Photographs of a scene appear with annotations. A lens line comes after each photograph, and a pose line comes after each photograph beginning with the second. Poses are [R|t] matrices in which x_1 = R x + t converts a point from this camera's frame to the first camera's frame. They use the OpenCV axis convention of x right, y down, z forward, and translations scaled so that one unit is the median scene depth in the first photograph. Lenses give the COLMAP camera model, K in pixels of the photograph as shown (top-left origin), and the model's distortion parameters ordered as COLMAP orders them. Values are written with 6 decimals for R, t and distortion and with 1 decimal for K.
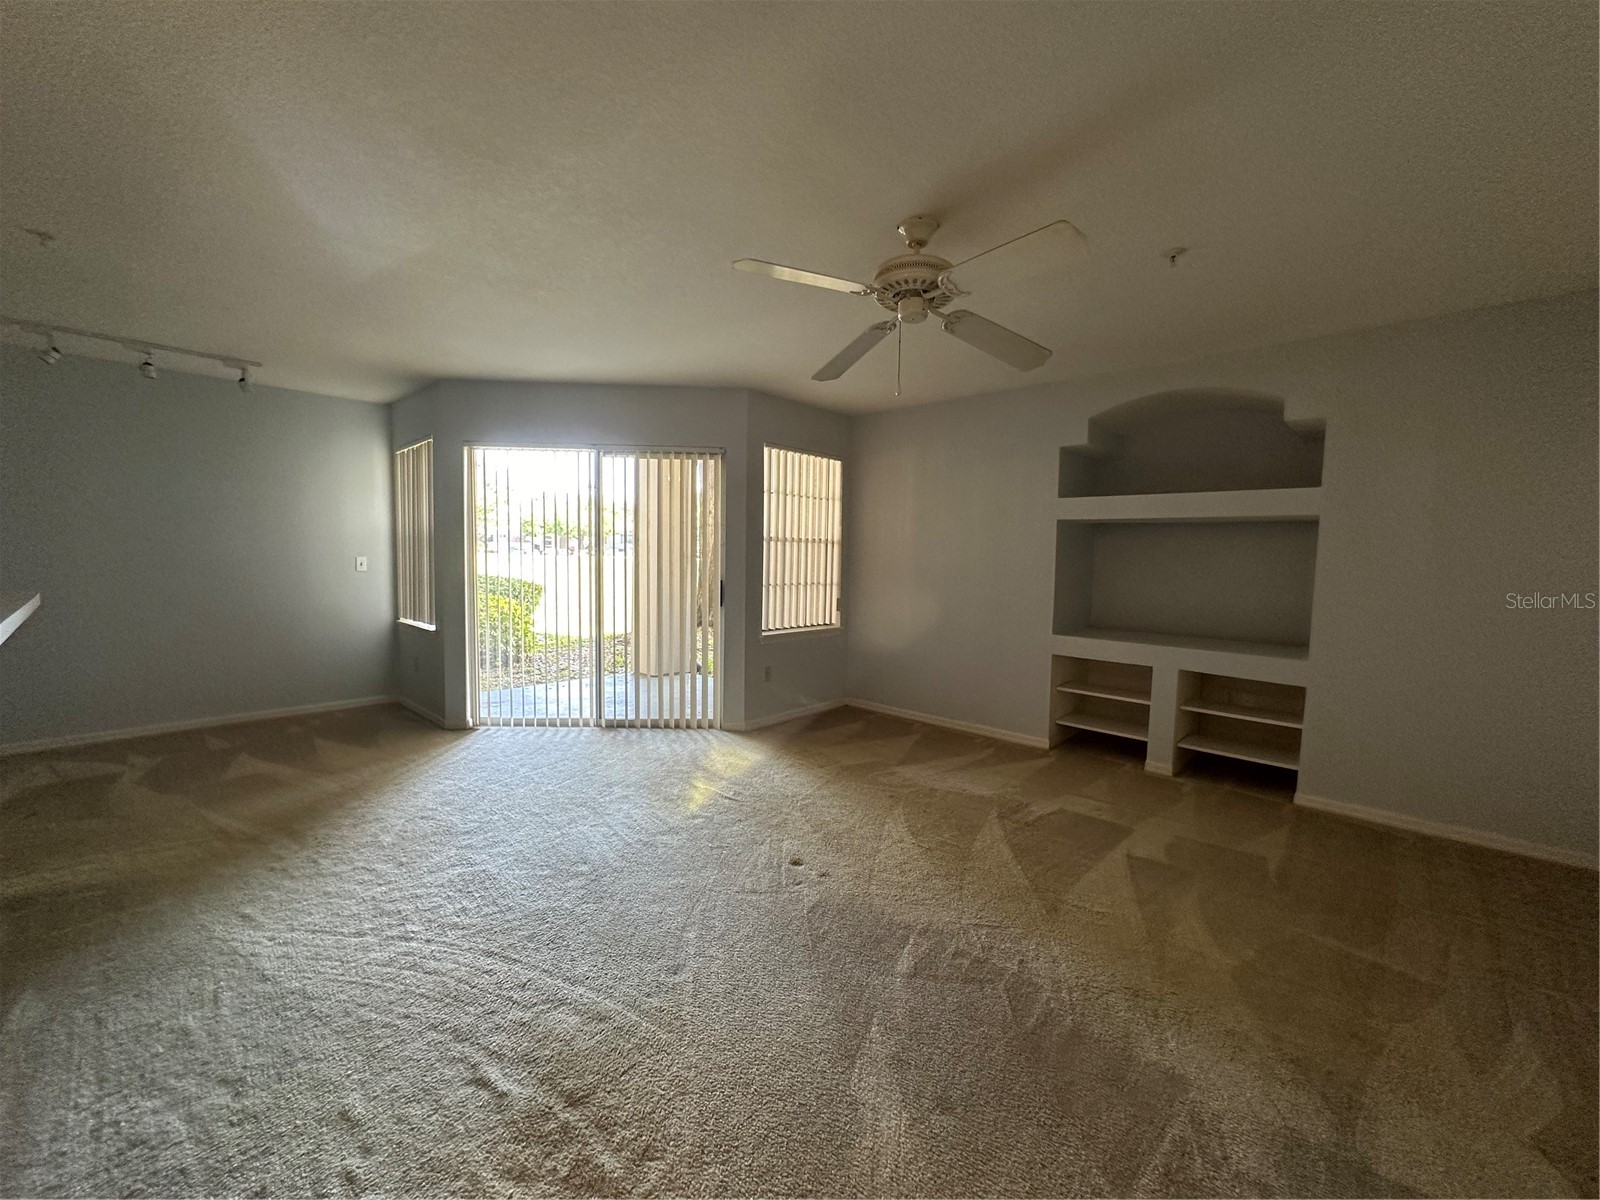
lens RADIAL K [[640.3, 0, 802.8], [0, 640.3, 596.0], [0, 0, 1]] dist [0.003299, -0.000773]
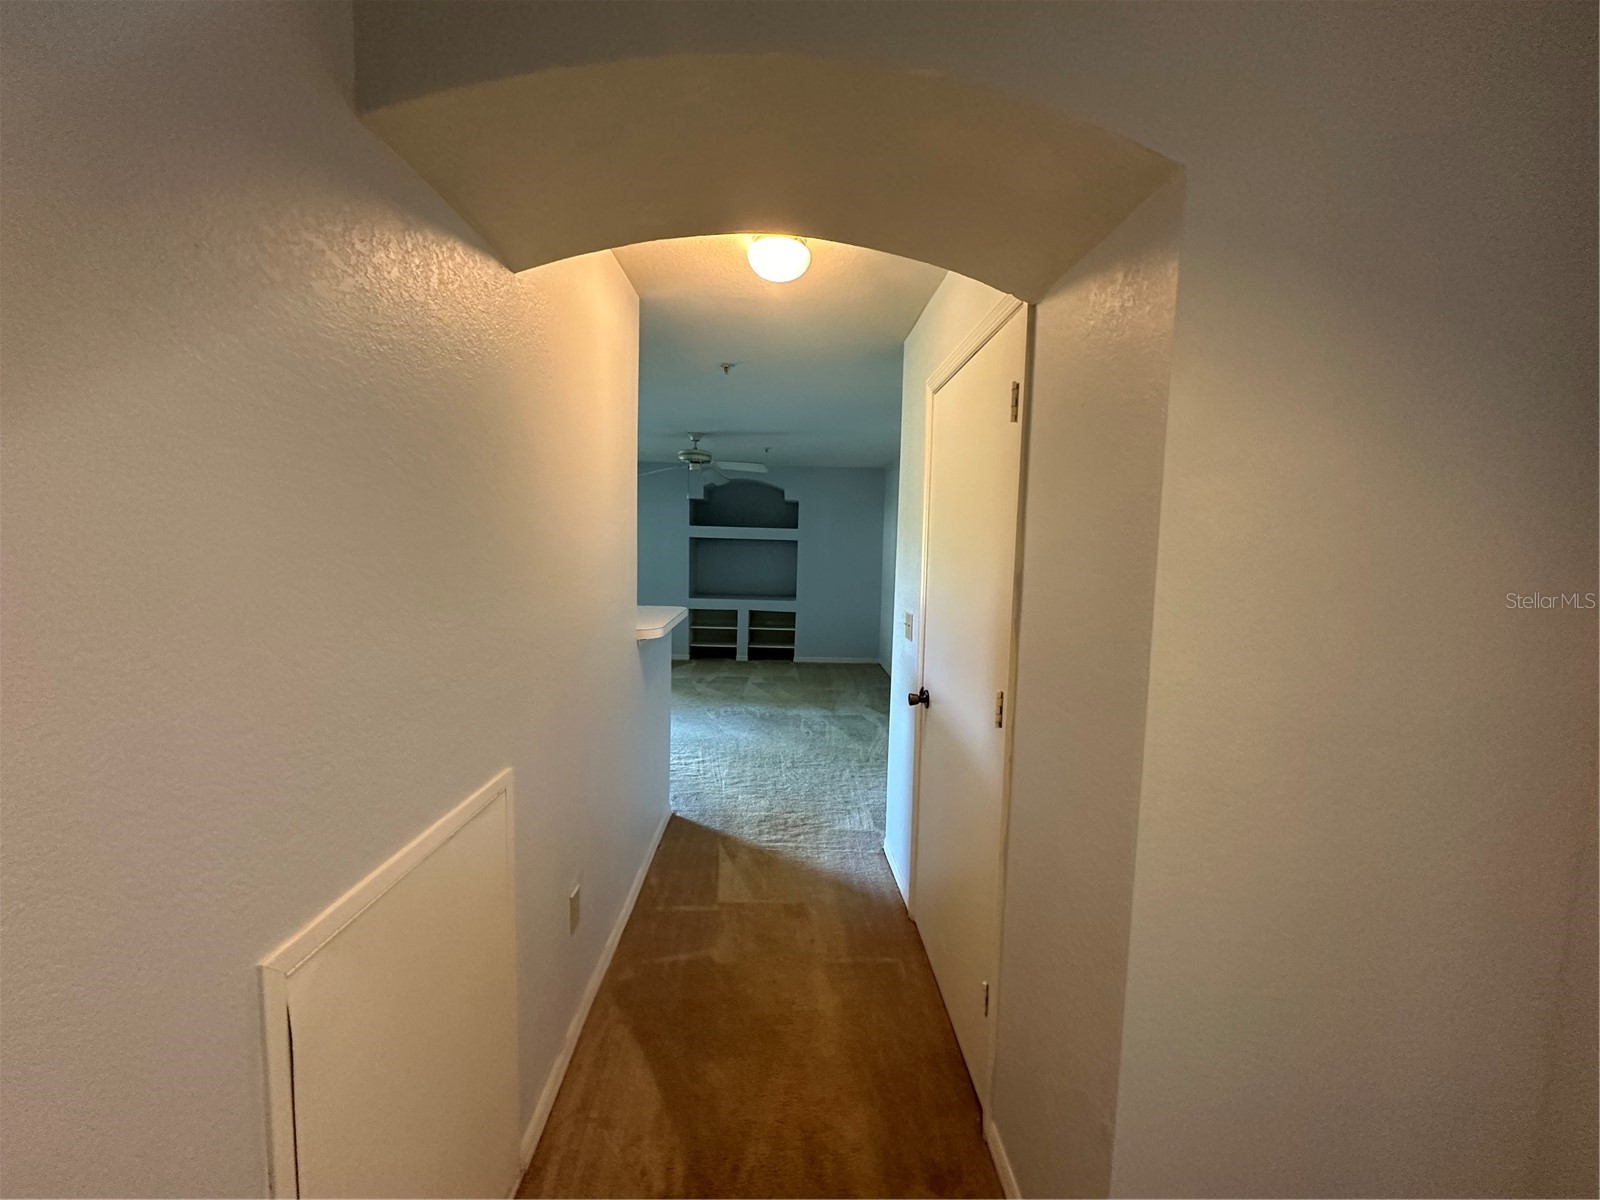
lens RADIAL K [[640.3, 0, 804.9], [0, 640.3, 596.2], [0, 0, 1]] dist [0.003299, -0.000773]
pose [[0.709816, -0.053198, 0.702375, -0.760936], [0.037660, 0.998584, 0.037575, -0.004356], [-0.703380, -0.000220, 0.710814, -0.628864]]
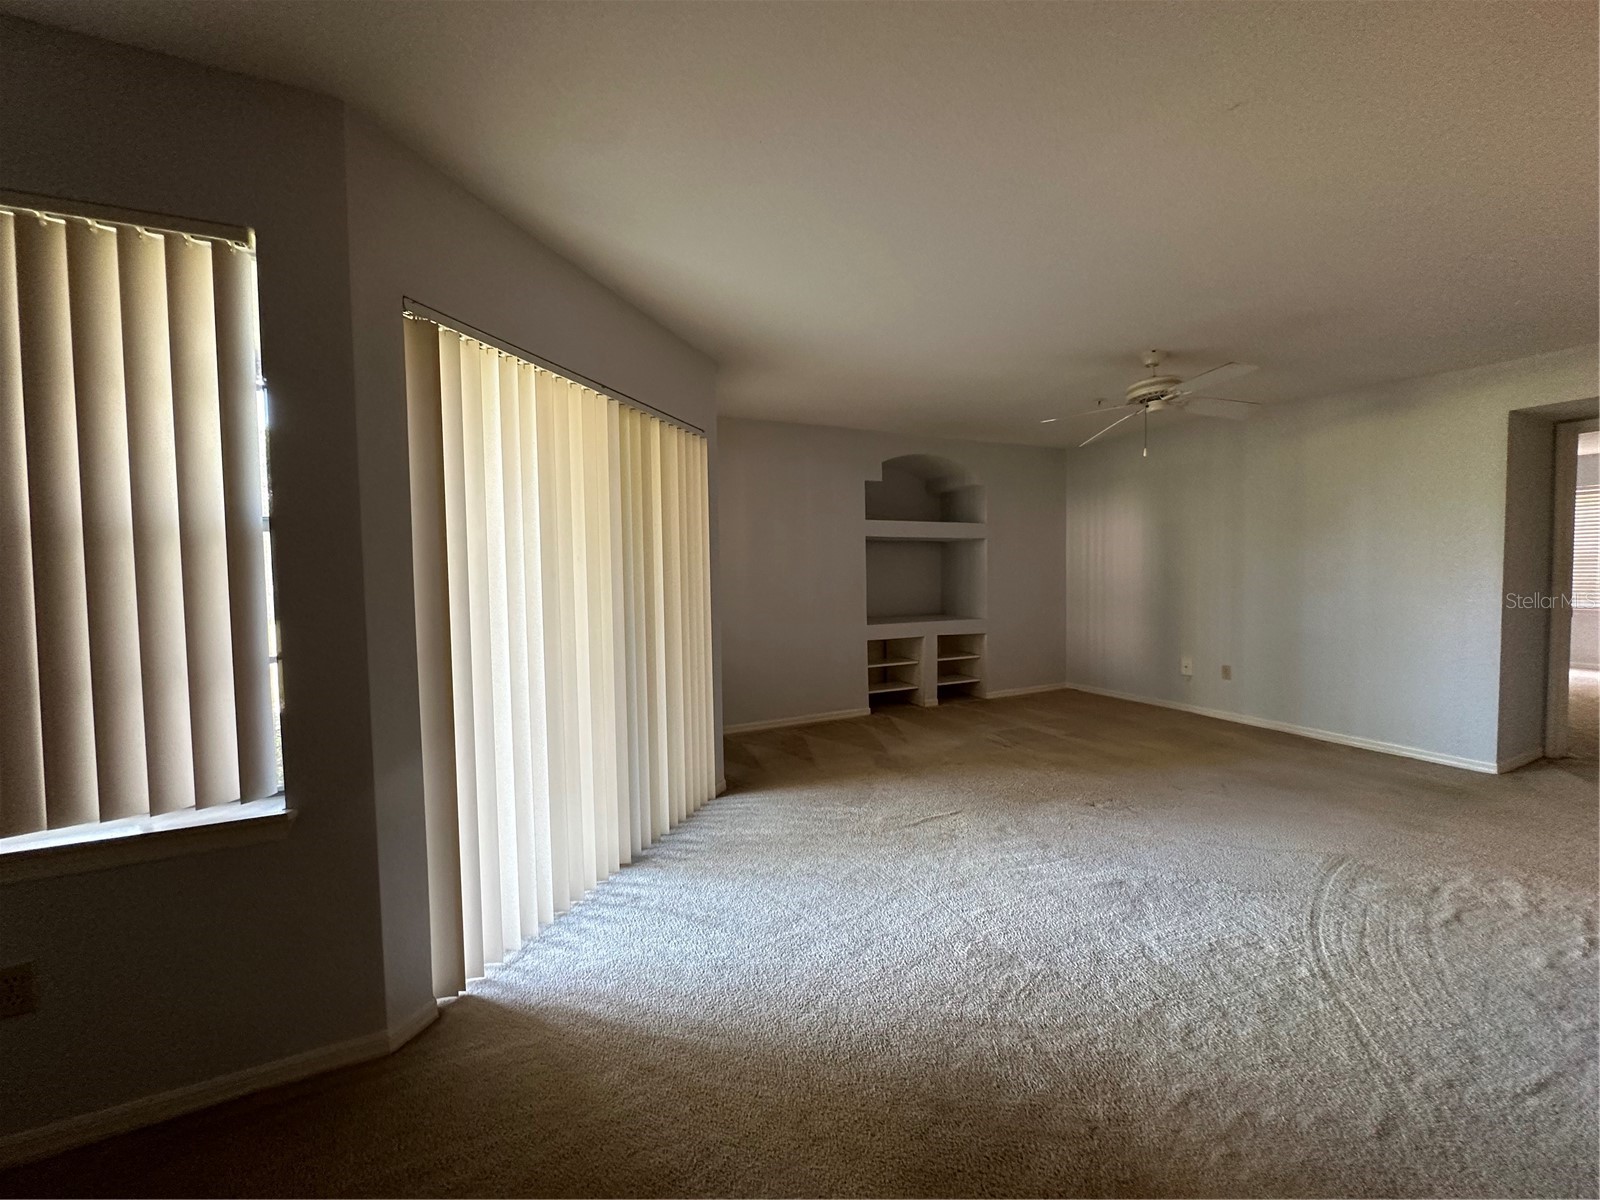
lens RADIAL K [[640.3, 0, 803.8], [0, 640.3, 598.6], [0, 0, 1]] dist [0.003299, -0.000773]
pose [[0.346916, -0.065951, 0.935574, -0.953979], [0.082699, 0.995790, 0.039530, -0.060355], [-0.934243, 0.063658, 0.350910, 0.746637]]
